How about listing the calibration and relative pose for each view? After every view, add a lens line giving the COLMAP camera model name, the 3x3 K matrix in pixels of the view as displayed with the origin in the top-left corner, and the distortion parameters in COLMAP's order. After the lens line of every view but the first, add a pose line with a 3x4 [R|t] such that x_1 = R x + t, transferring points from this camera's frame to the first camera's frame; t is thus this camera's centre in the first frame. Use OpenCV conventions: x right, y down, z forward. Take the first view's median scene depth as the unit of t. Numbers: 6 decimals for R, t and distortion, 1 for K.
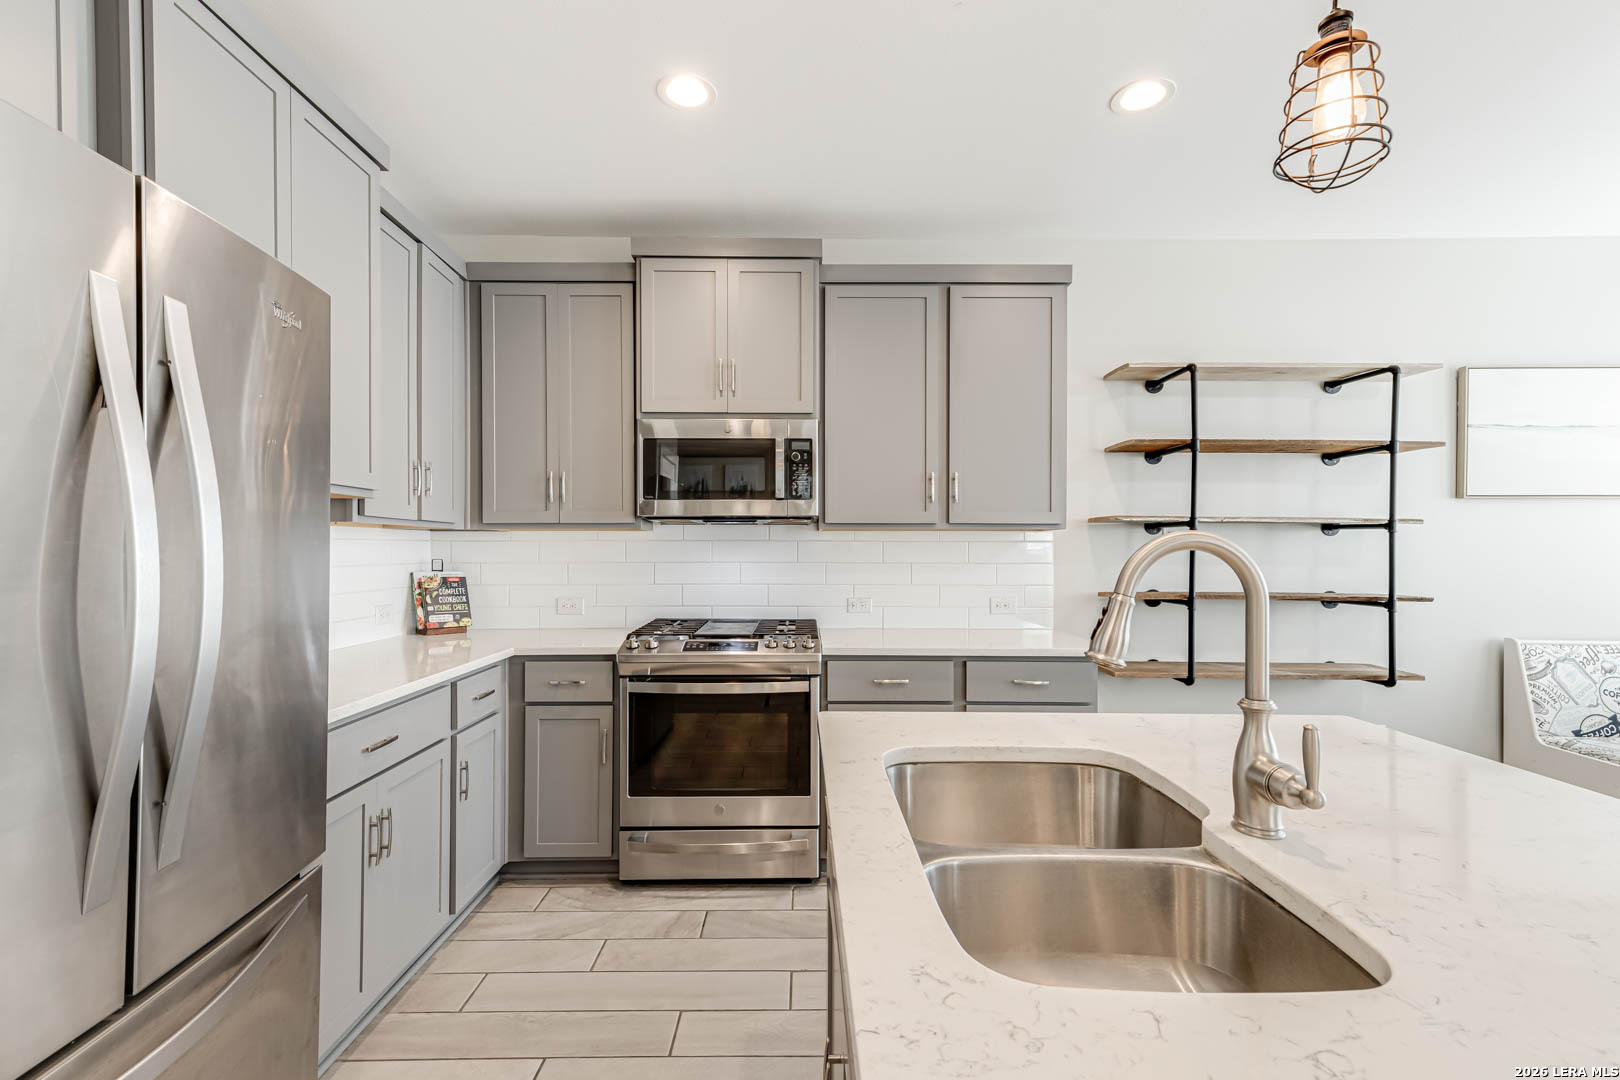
lens RADIAL K [[719.1, 0, 805.5], [0, 719.1, 548.4], [0, 0, 1]] dist [0.024118, 0.000873]
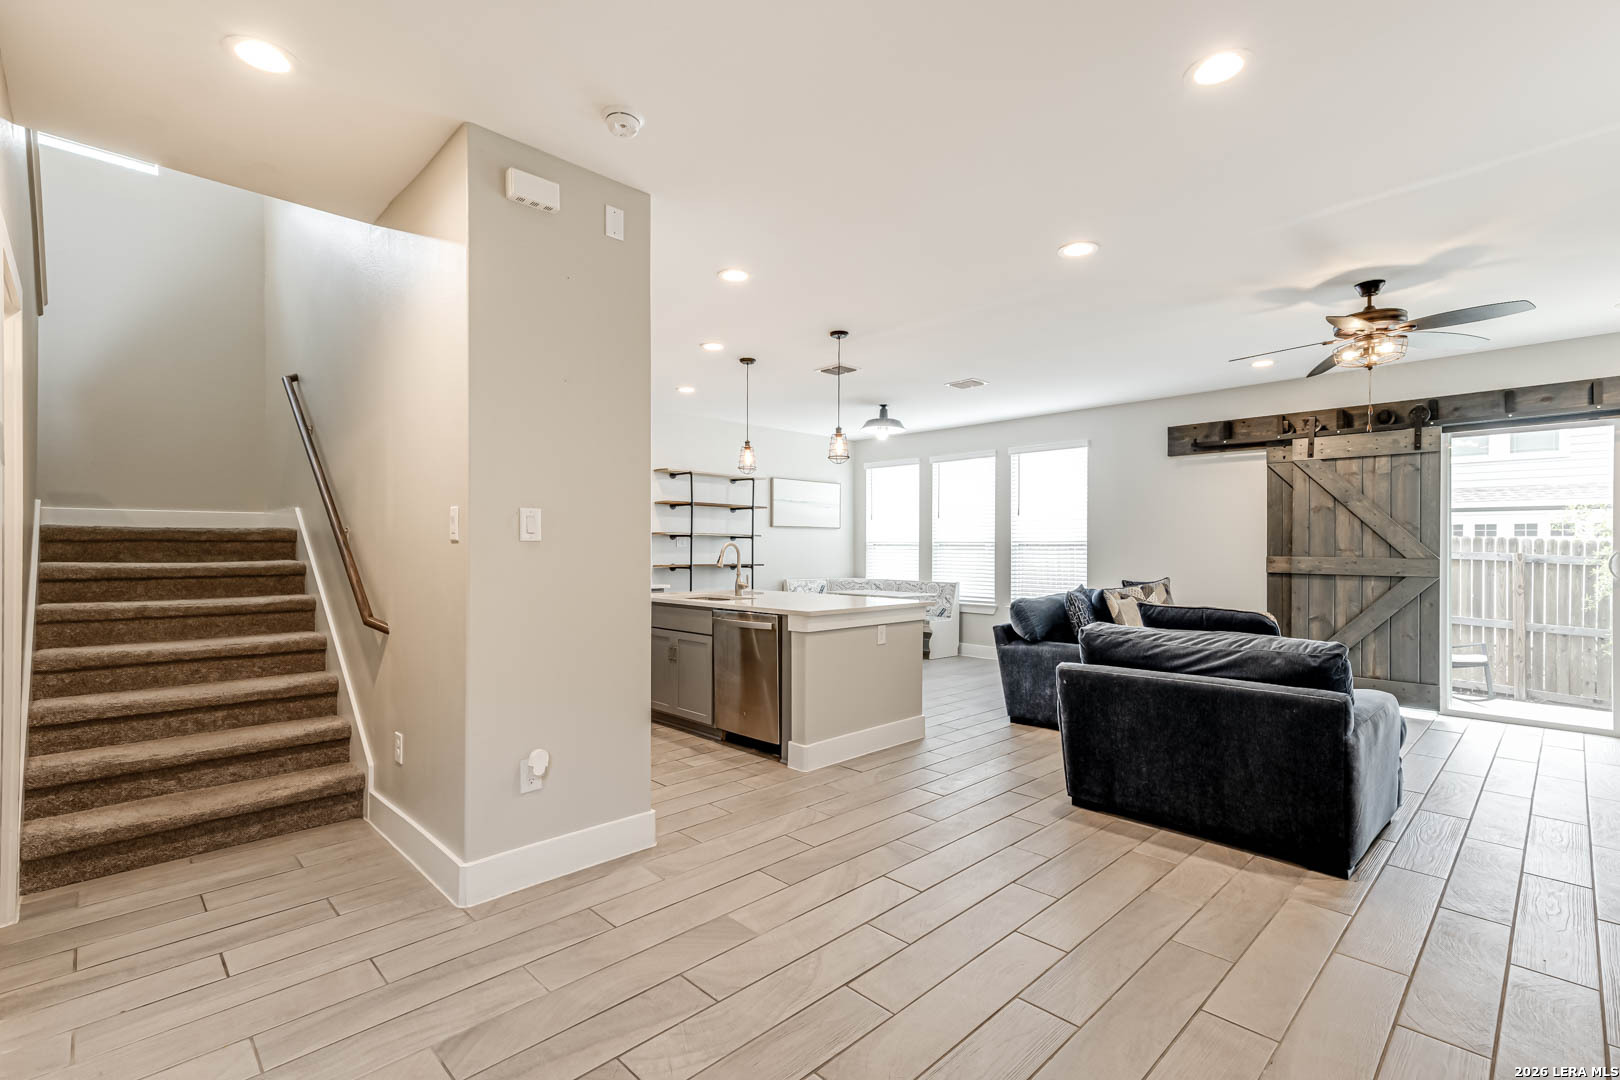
lens RADIAL K [[728.6, 0, 797.6], [0, 728.6, 545.2], [0, 0, 1]] dist [0.021395, 0.000280]
pose [[0.732059, 0.001311, 0.681240, -0.895141], [0.000544, 0.999997, -0.002509, 0.003769], [-0.681241, 0.002208, 0.732056, -1.065117]]
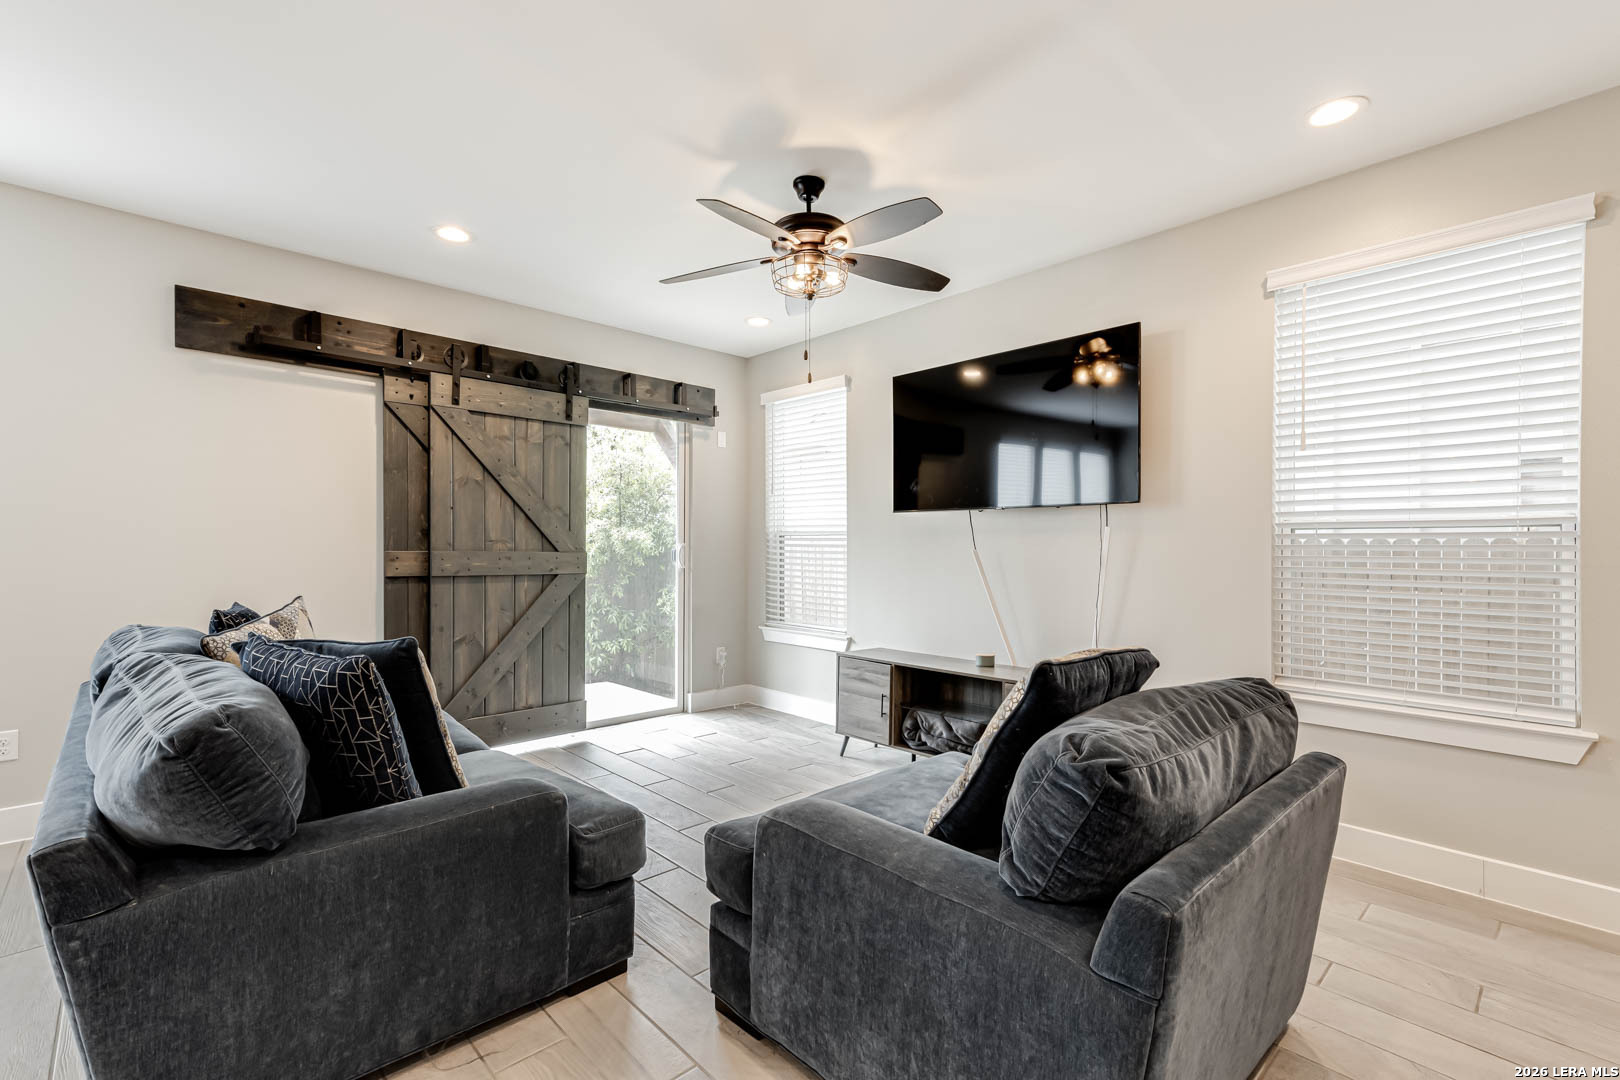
lens RADIAL K [[719.1, 0, 805.5], [0, 719.1, 548.4], [0, 0, 1]] dist [0.024118, 0.000873]
pose [[-0.672241, -0.007422, 0.740295, 0.028587], [-0.005980, 0.999972, 0.004596, 0.016536], [-0.740308, -0.001337, -0.672267, -0.157377]]
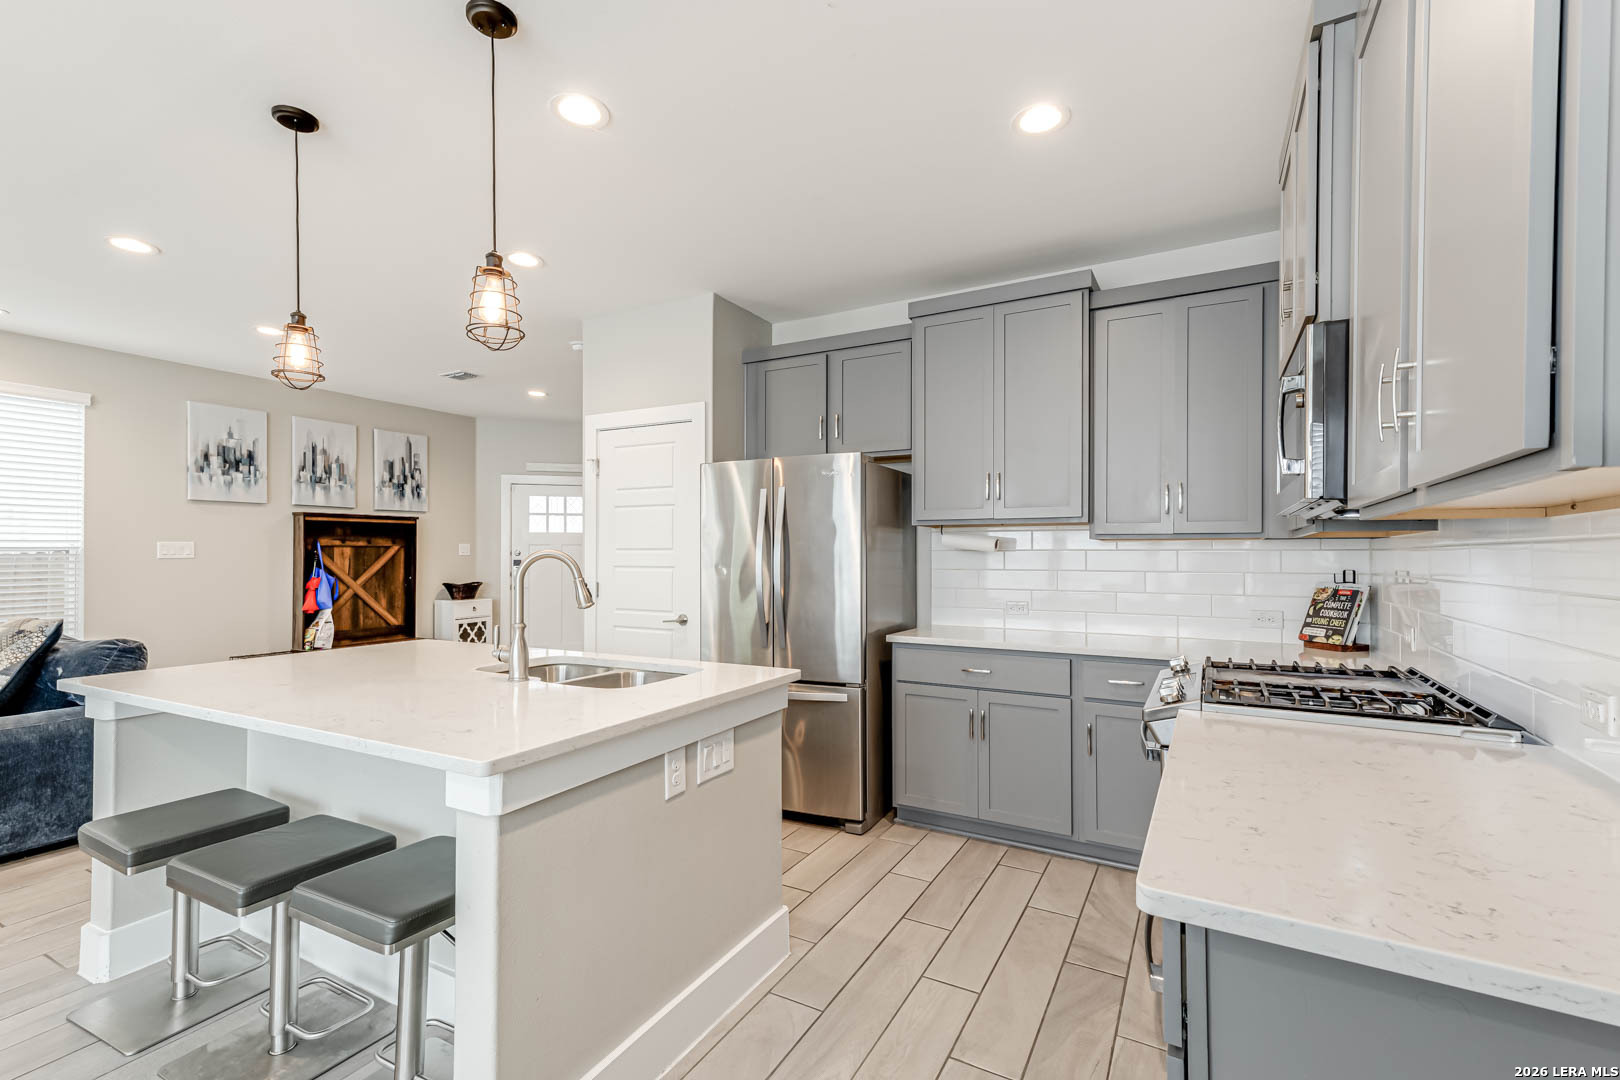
lens RADIAL K [[728.6, 0, 797.6], [0, 728.6, 545.2], [0, 0, 1]] dist [0.021395, 0.000280]
pose [[-0.495820, -0.012844, -0.868330, 0.682887], [-0.001528, 0.999902, -0.013917, -0.002328], [0.868424, -0.005574, -0.495791, 0.903449]]
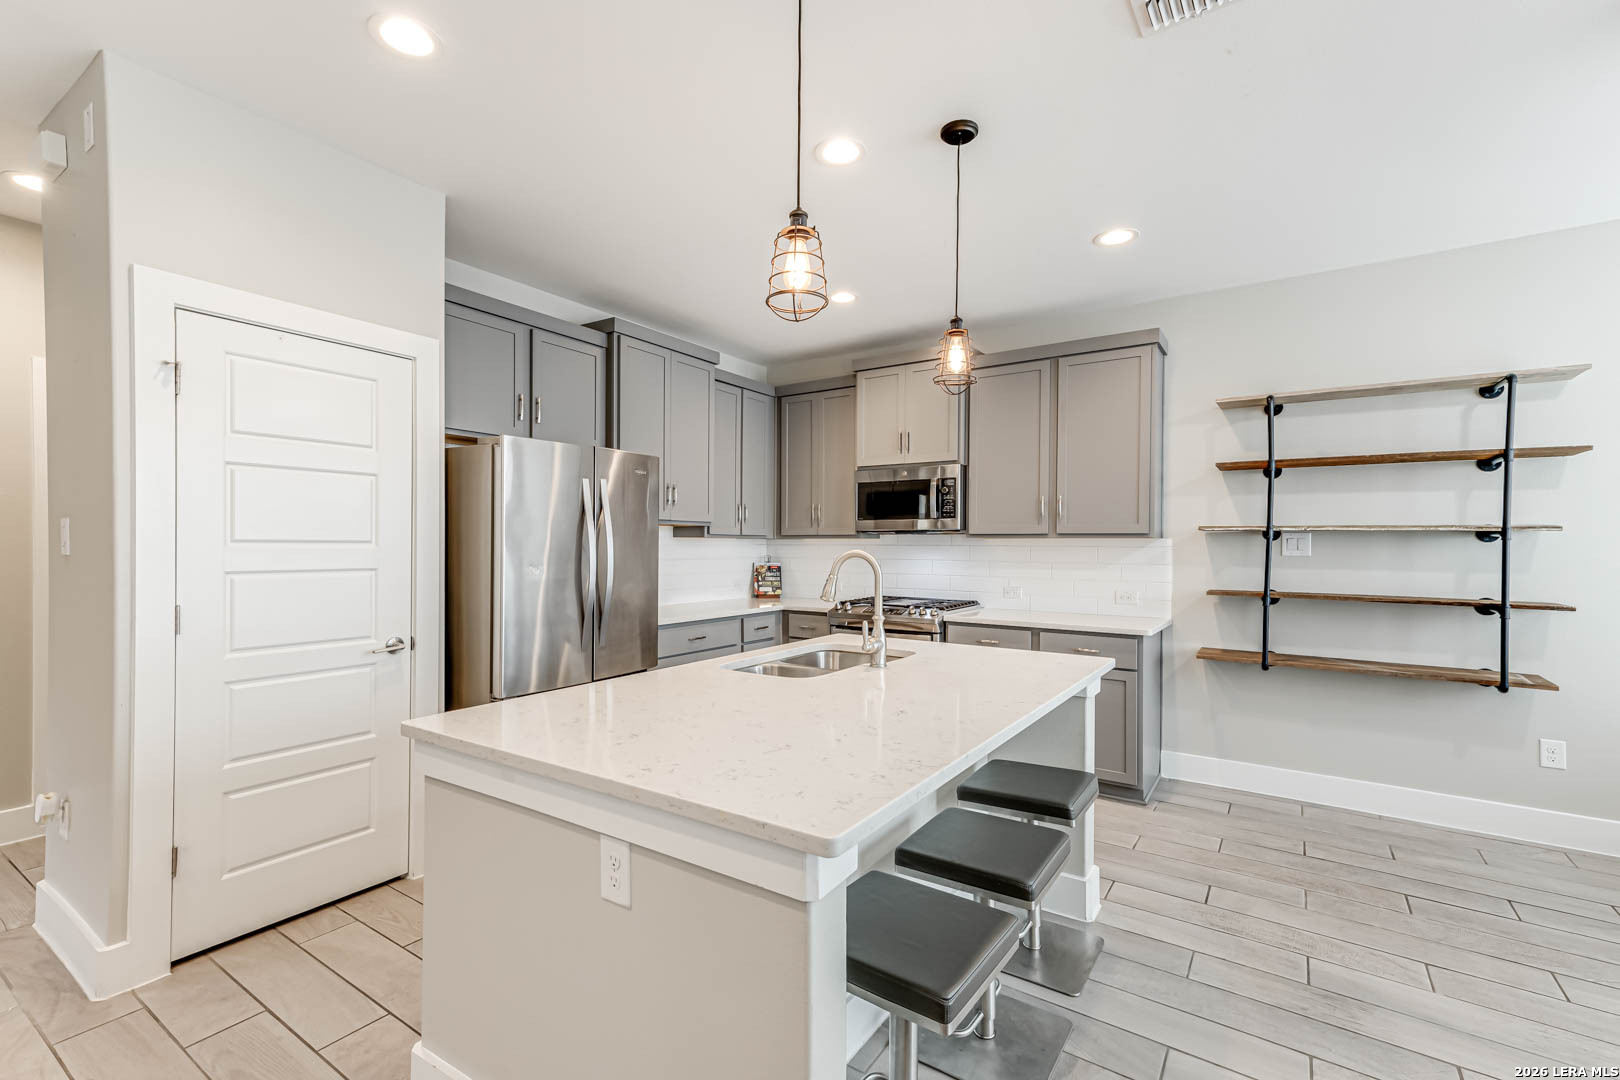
lens RADIAL K [[715.8, 0, 805.9], [0, 715.8, 545.0], [0, 0, 1]] dist [0.020471, 0.000171]
pose [[0.821847, 0.002797, -0.569701, 0.577422], [-0.002512, 0.999996, 0.001286, -0.013292], [0.569702, 0.000375, 0.821851, -0.381111]]
